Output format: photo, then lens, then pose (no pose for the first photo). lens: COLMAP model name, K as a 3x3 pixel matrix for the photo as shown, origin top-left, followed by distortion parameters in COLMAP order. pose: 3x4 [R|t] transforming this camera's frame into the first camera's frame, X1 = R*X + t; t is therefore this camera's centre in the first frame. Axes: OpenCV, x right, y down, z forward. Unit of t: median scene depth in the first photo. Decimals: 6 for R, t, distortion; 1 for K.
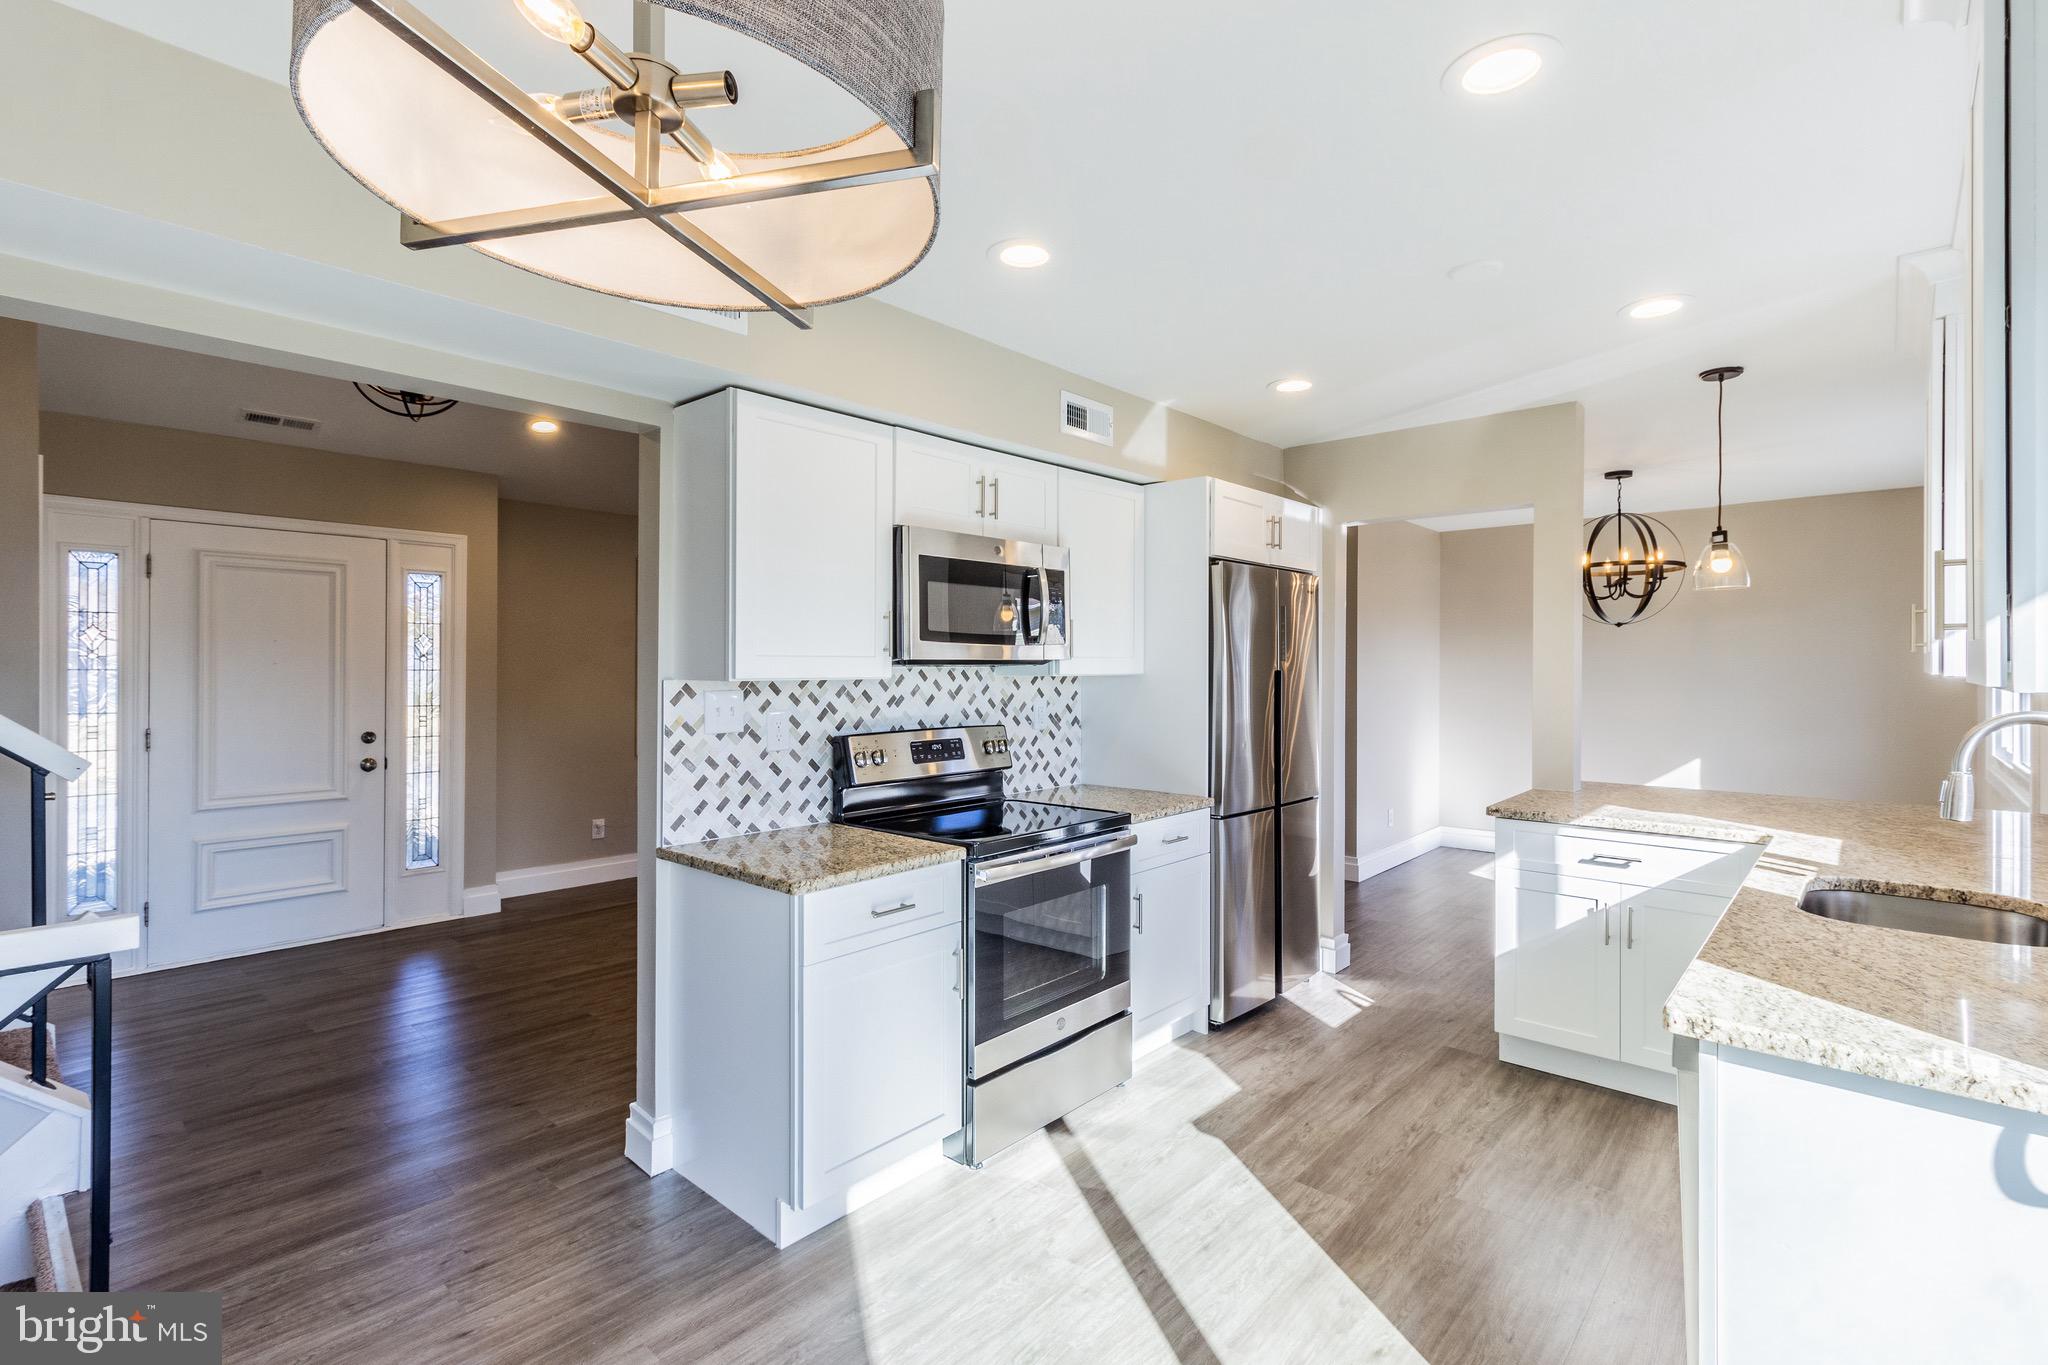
lens RADIAL K [[954.4, 0, 1037.0], [0, 954.4, 670.3], [0, 0, 1]] dist [0.003321, 0.000007]
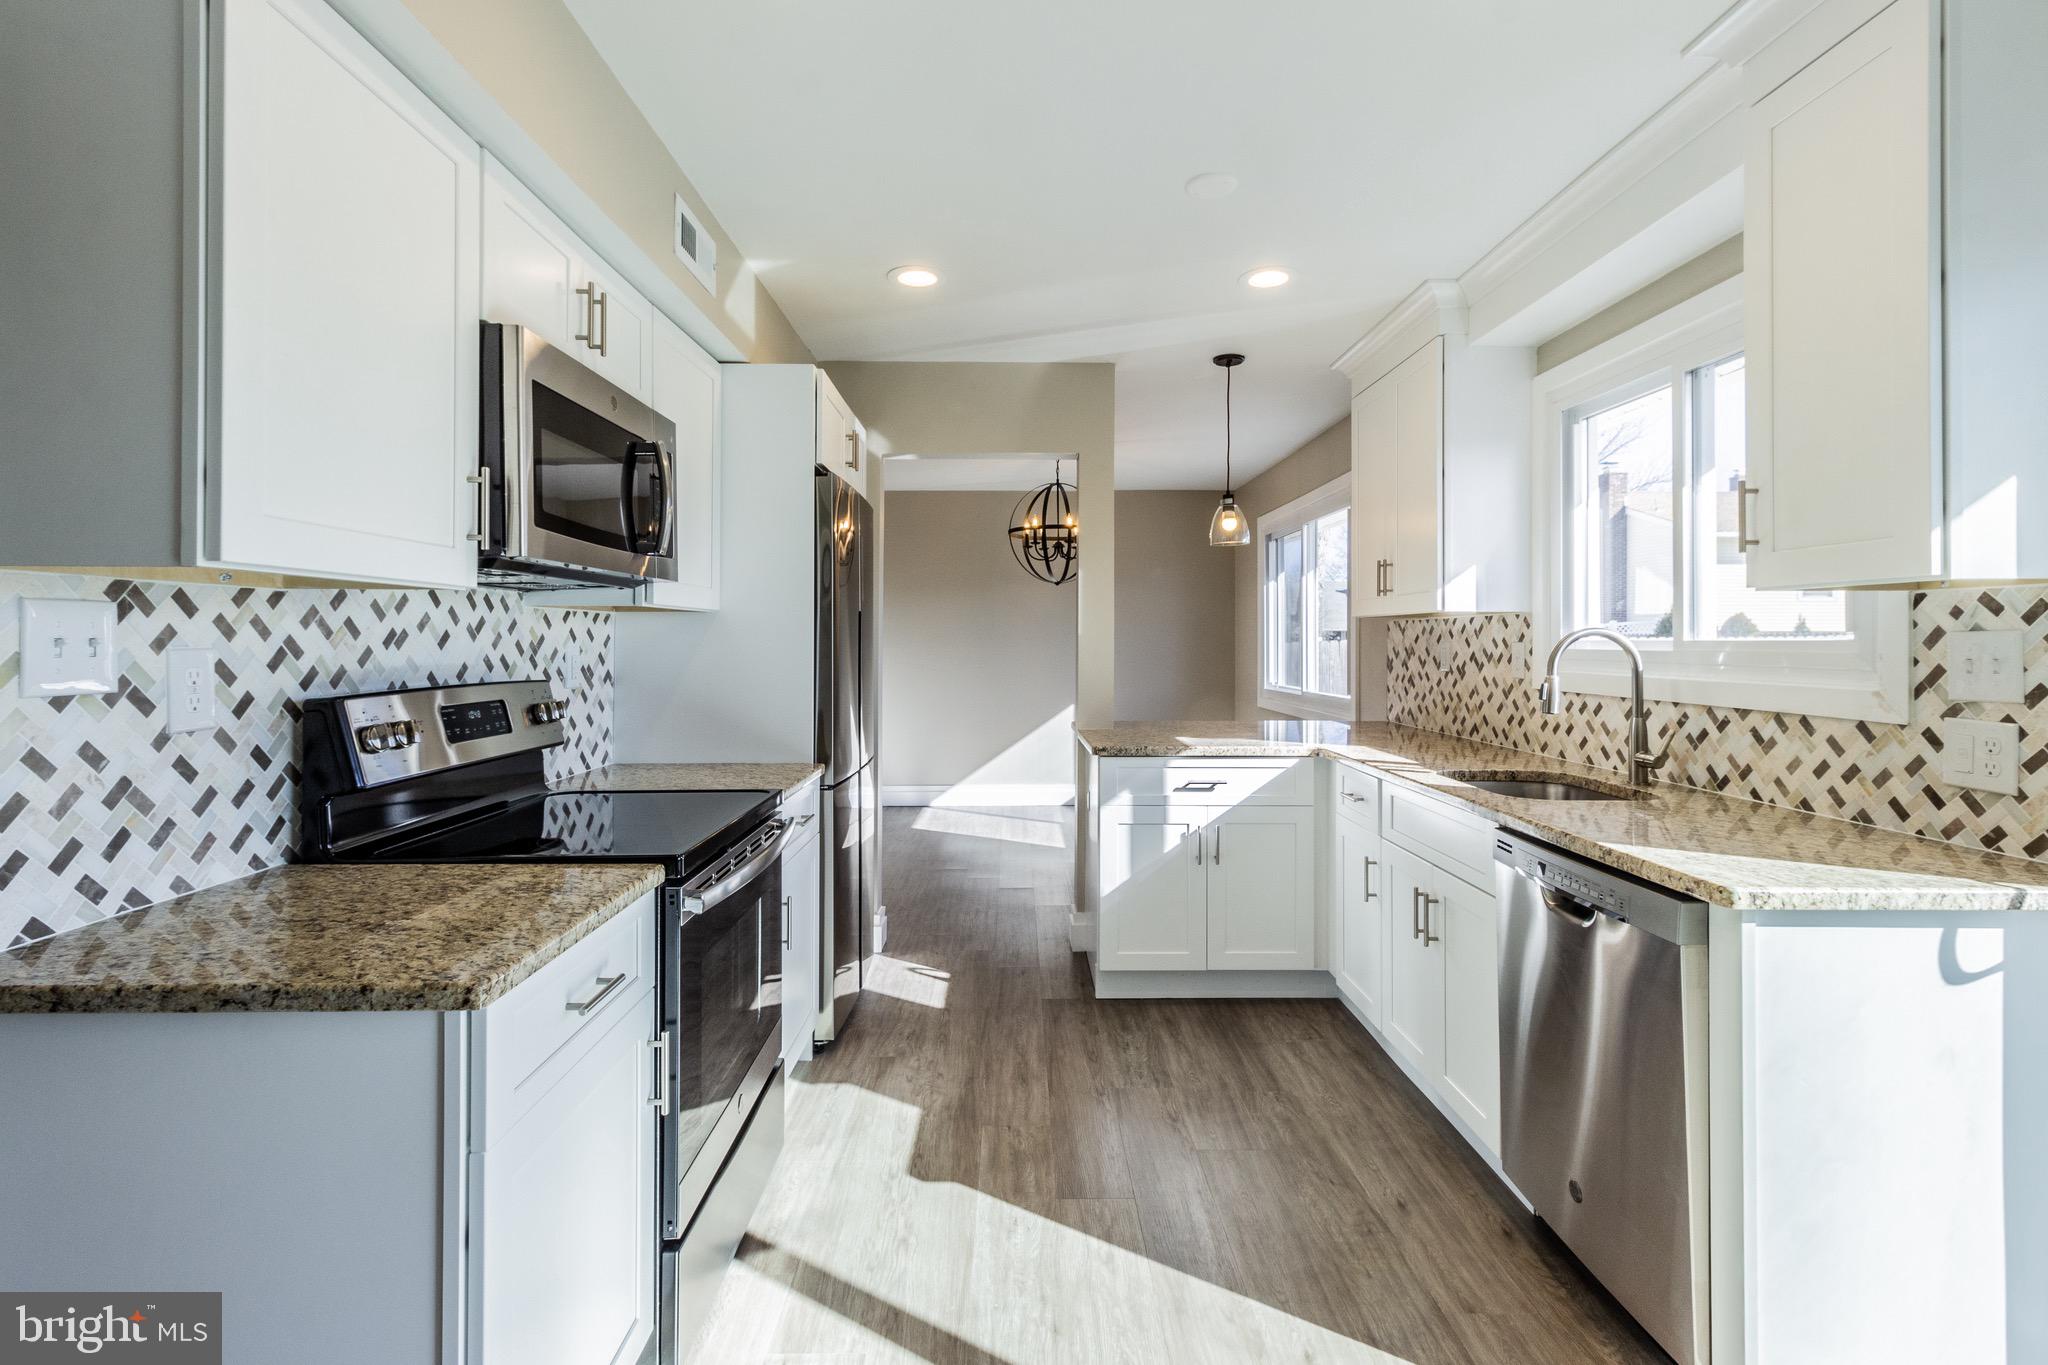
lens RADIAL K [[954.4, 0, 1037.3], [0, 954.4, 637.8], [0, 0, 1]] dist [0.003321, 0.000007]
pose [[0.738287, 0.002420, 0.674482, -0.265674], [0.003251, 0.999969, -0.007146, 0.039071], [-0.674478, 0.007468, 0.738257, 0.328940]]
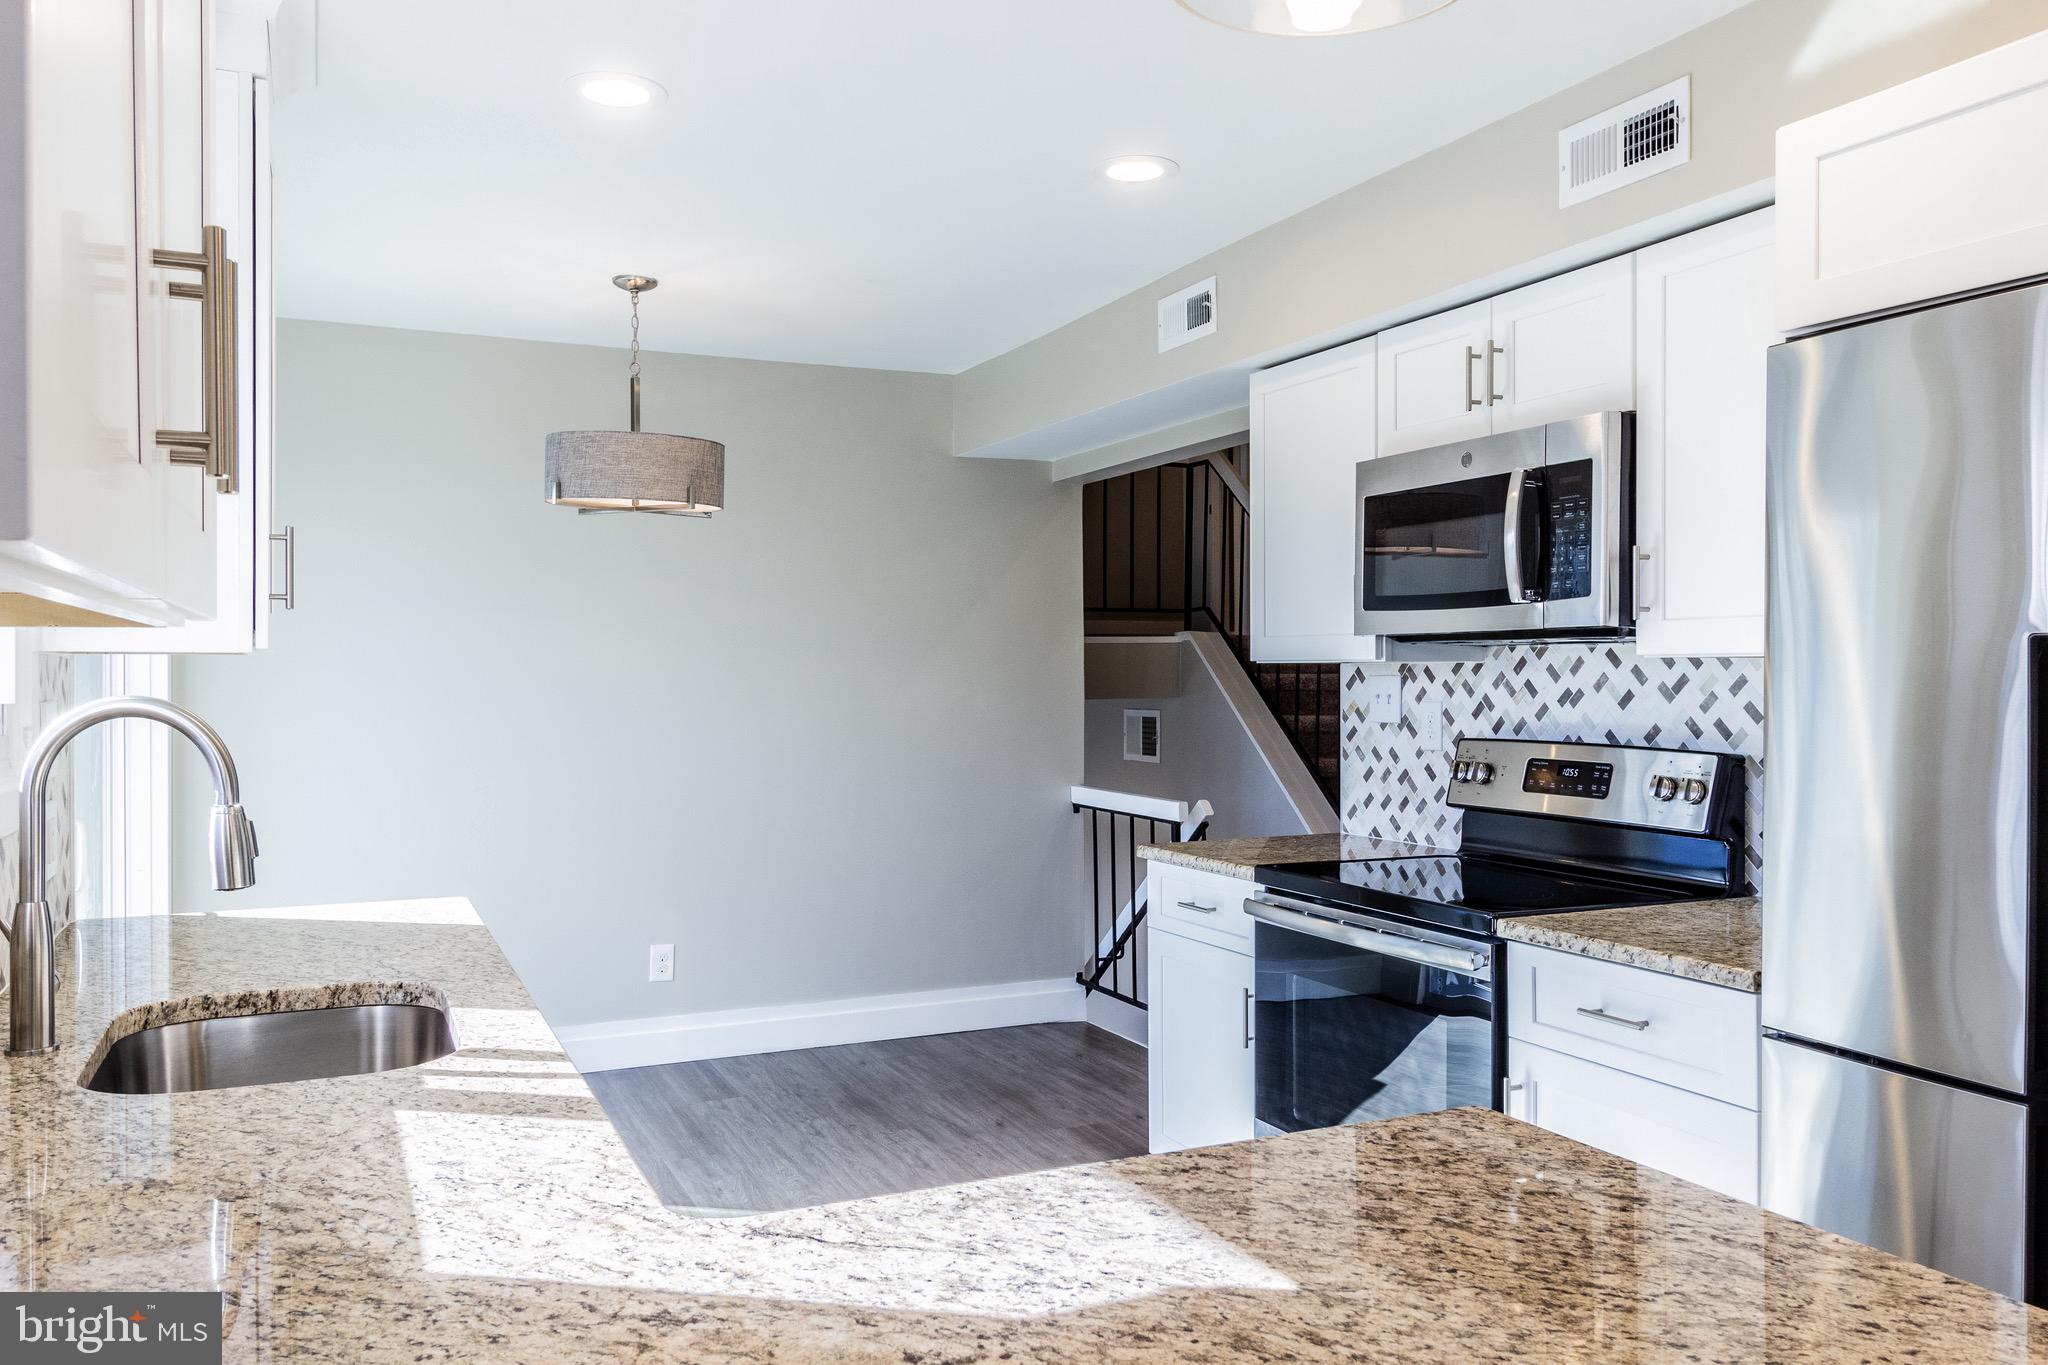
lens RADIAL K [[1566.4, 0, 1021.8], [0, 1566.4, 699.4], [0, 0, 1]] dist [0.004619, -0.002253]
pose [[-0.410151, 0.015872, -0.911879, 1.032257], [-0.003750, 0.999811, 0.019089, 0.015325], [0.912010, 0.011249, -0.410014, 1.158264]]
